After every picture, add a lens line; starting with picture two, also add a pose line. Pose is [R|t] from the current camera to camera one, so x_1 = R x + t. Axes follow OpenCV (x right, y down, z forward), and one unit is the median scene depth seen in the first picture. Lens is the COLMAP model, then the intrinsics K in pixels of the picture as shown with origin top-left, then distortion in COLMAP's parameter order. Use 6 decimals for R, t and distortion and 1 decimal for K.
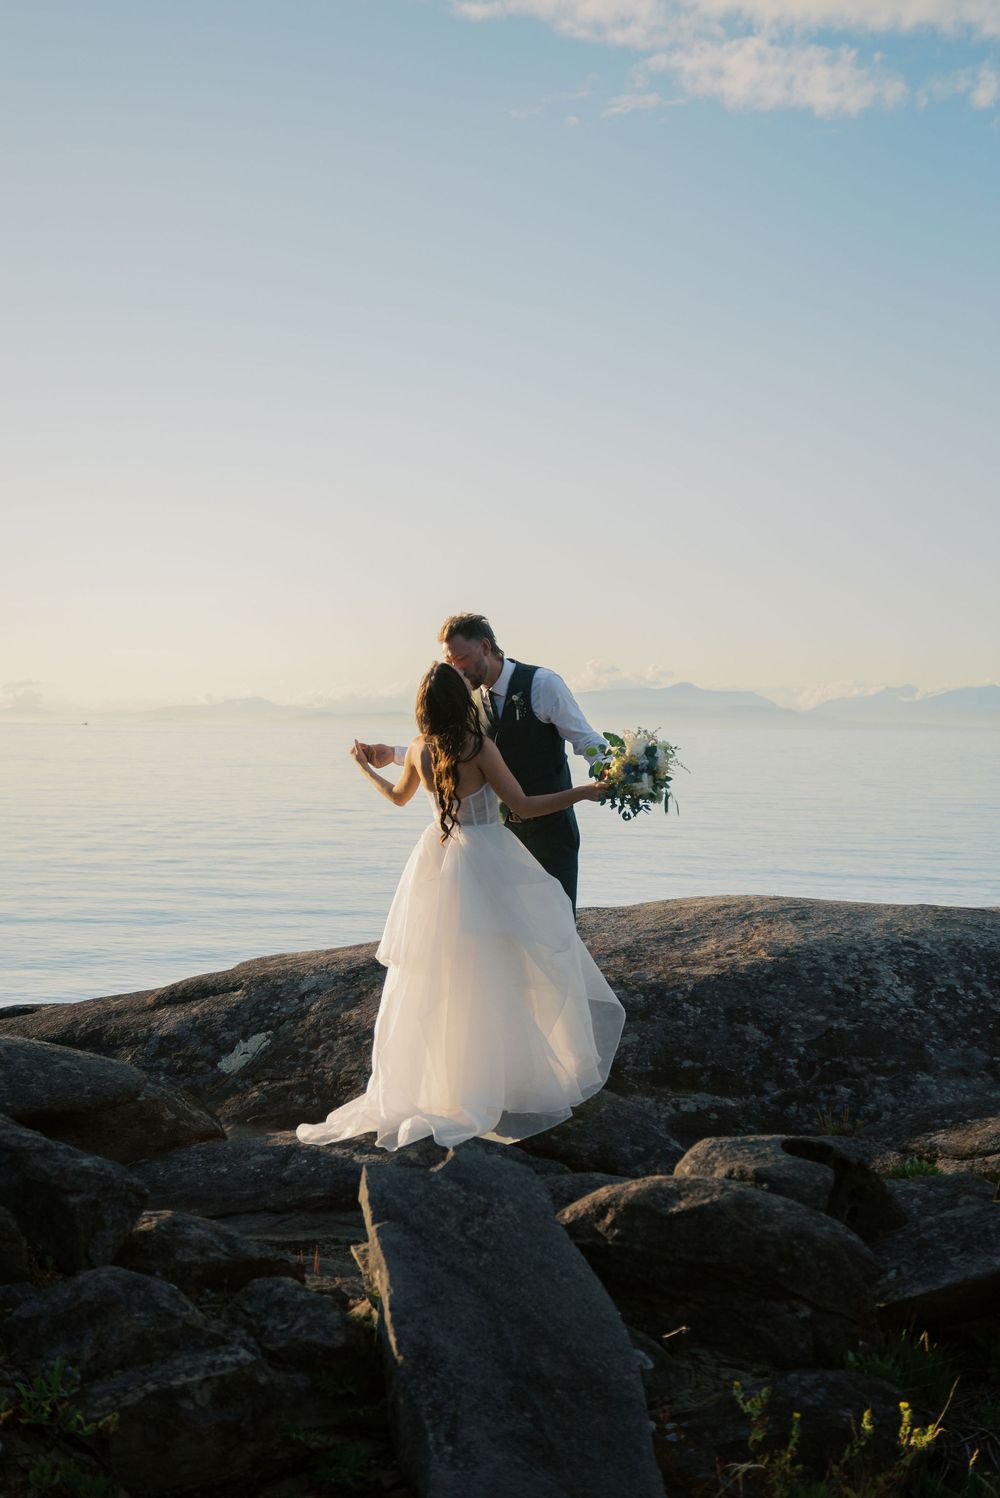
lens RADIAL K [[2242.4, 0, 500.0], [0, 2242.4, 749.0], [0, 0, 1]] dist [0.045368, 0.194086]
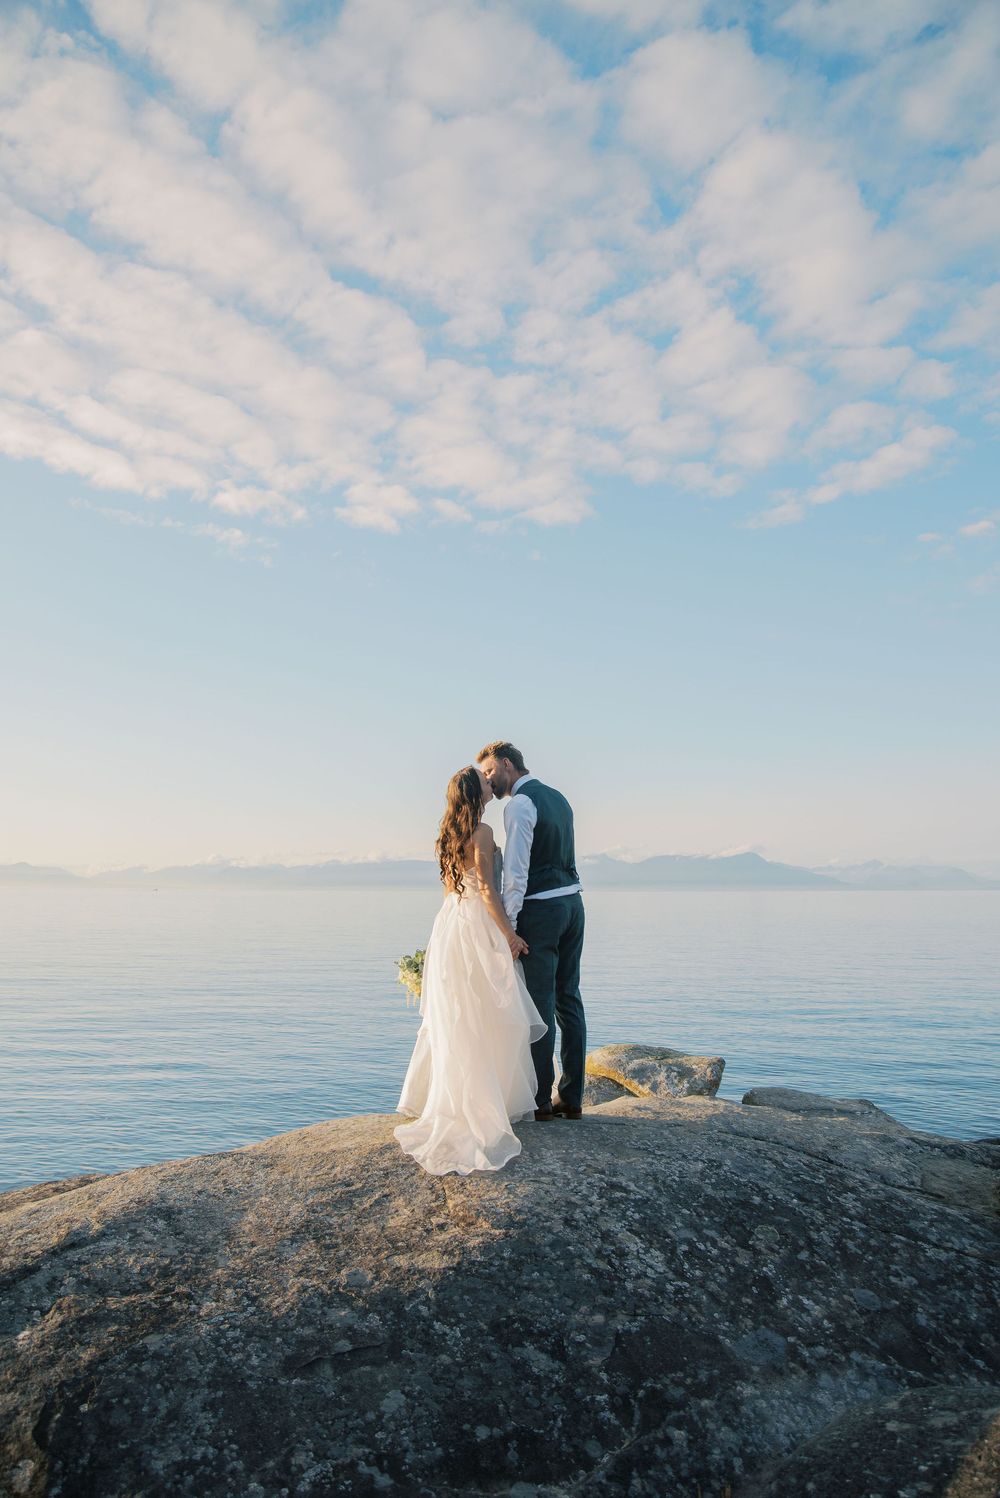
lens RADIAL K [[1055.4, 0, 500.0], [0, 1055.4, 749.0], [0, 0, 1]] dist [-0.039700, 0.005879]
pose [[0.873641, 0.050419, 0.483951, -0.090962], [0.016080, 0.991082, -0.132280, -0.041911], [-0.486305, 0.123347, 0.865039, 0.645259]]
